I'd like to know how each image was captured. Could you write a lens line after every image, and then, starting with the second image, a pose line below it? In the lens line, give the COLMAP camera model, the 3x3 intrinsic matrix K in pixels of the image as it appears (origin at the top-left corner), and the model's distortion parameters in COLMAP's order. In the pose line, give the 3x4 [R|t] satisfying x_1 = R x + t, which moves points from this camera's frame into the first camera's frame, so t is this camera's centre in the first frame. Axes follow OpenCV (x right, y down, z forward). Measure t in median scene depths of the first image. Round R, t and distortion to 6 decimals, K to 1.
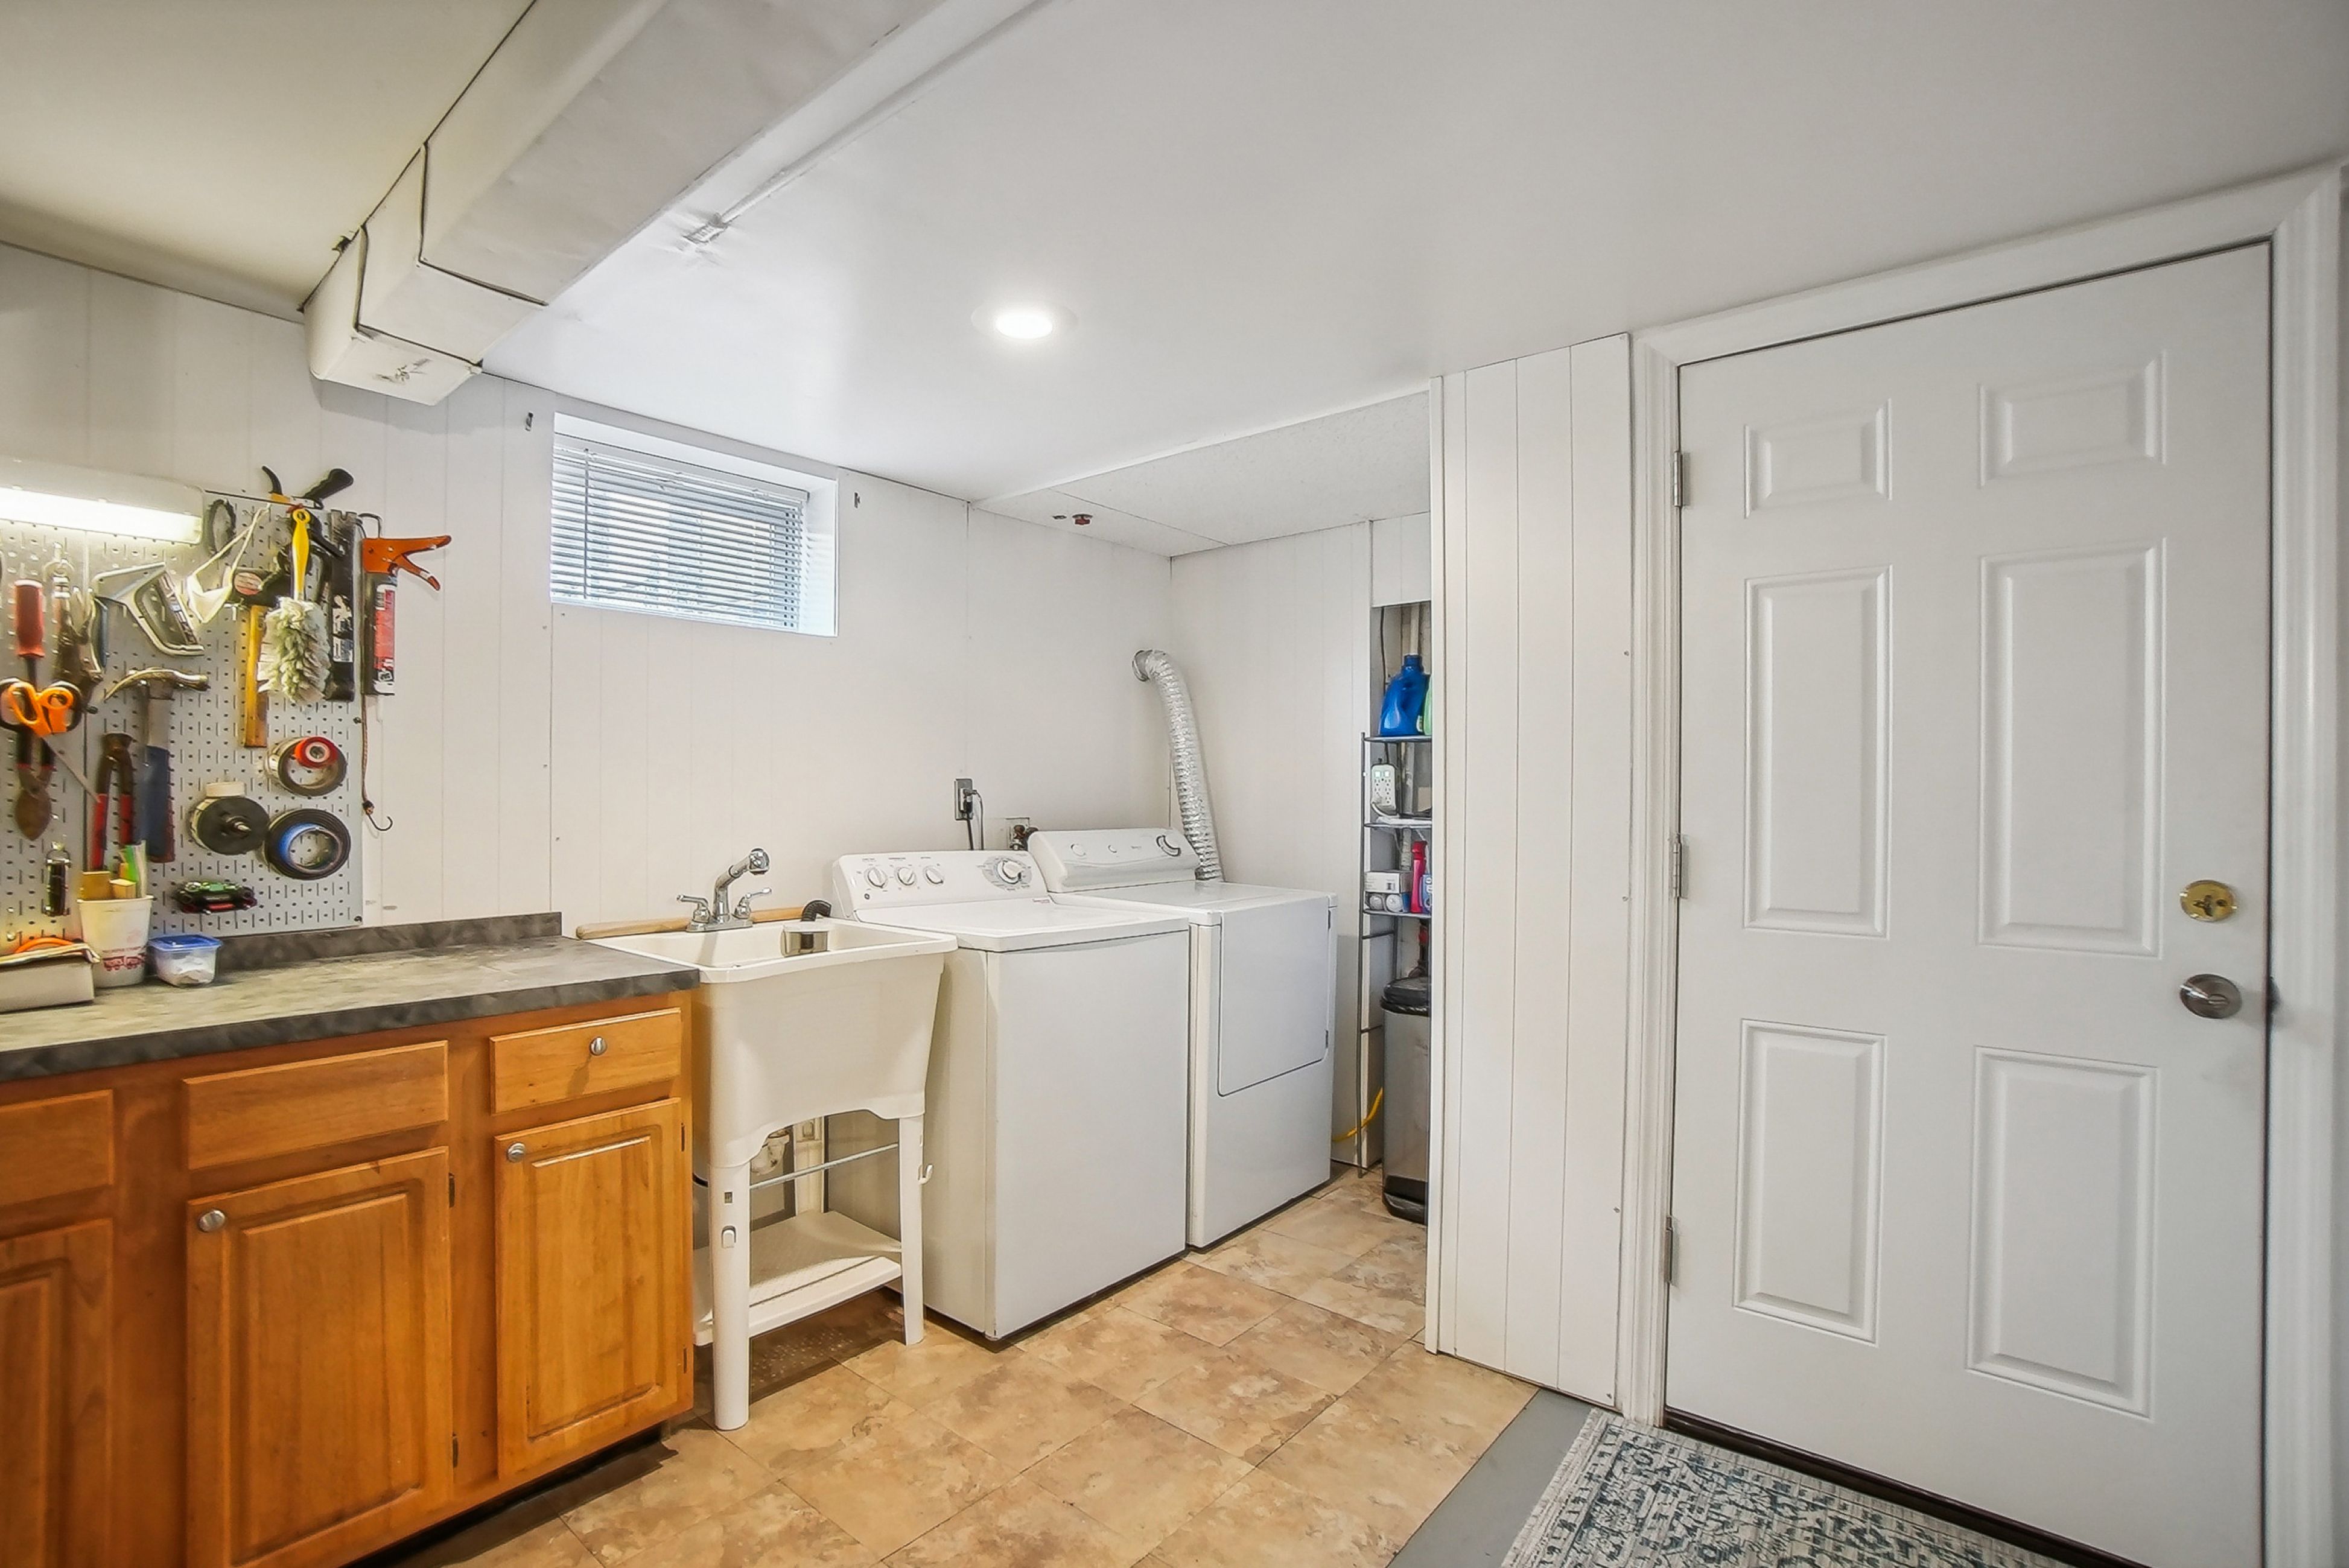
lens RADIAL K [[1071.9, 0, 1173.9], [0, 1071.9, 795.7], [0, 0, 1]] dist [-0.040002, 0.008939]
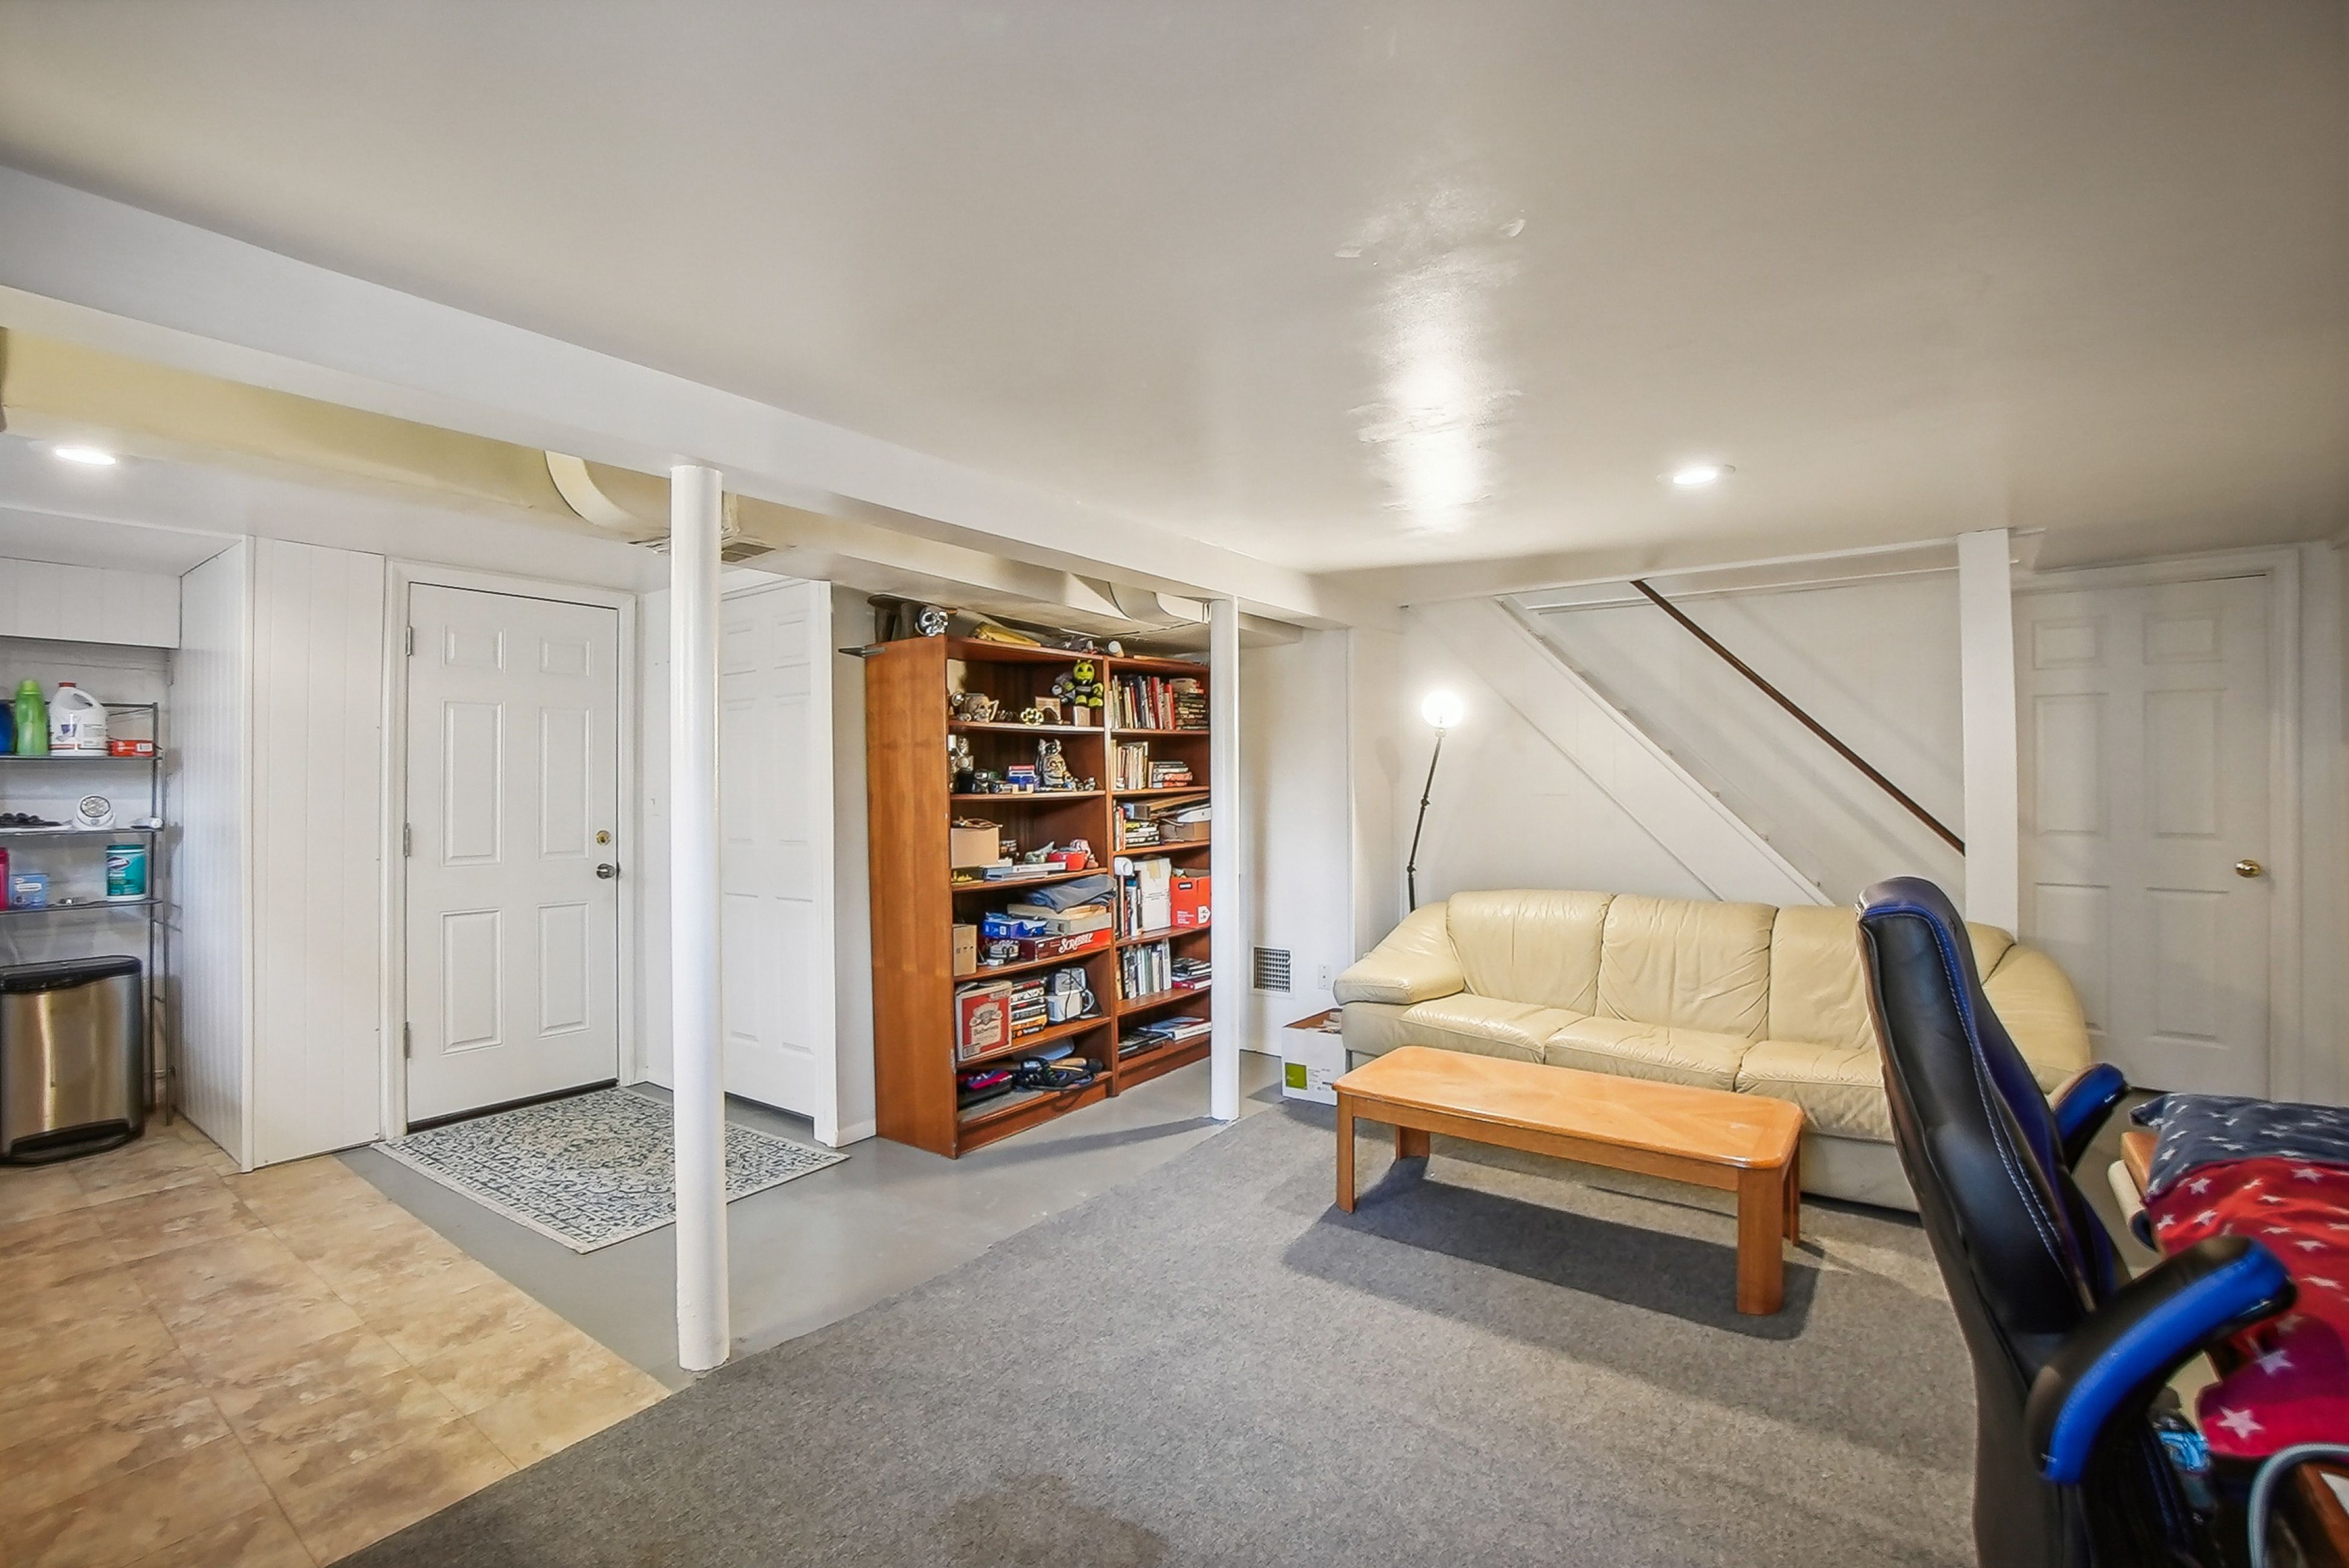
lens RADIAL K [[1071.9, 0, 1170.5], [0, 1071.9, 779.7], [0, 0, 1]] dist [-0.040002, 0.008939]
pose [[-0.057033, -0.003634, 0.998366, -1.515238], [0.005526, 0.999977, 0.003956, -0.043977], [-0.998357, 0.005742, -0.057012, -0.280852]]
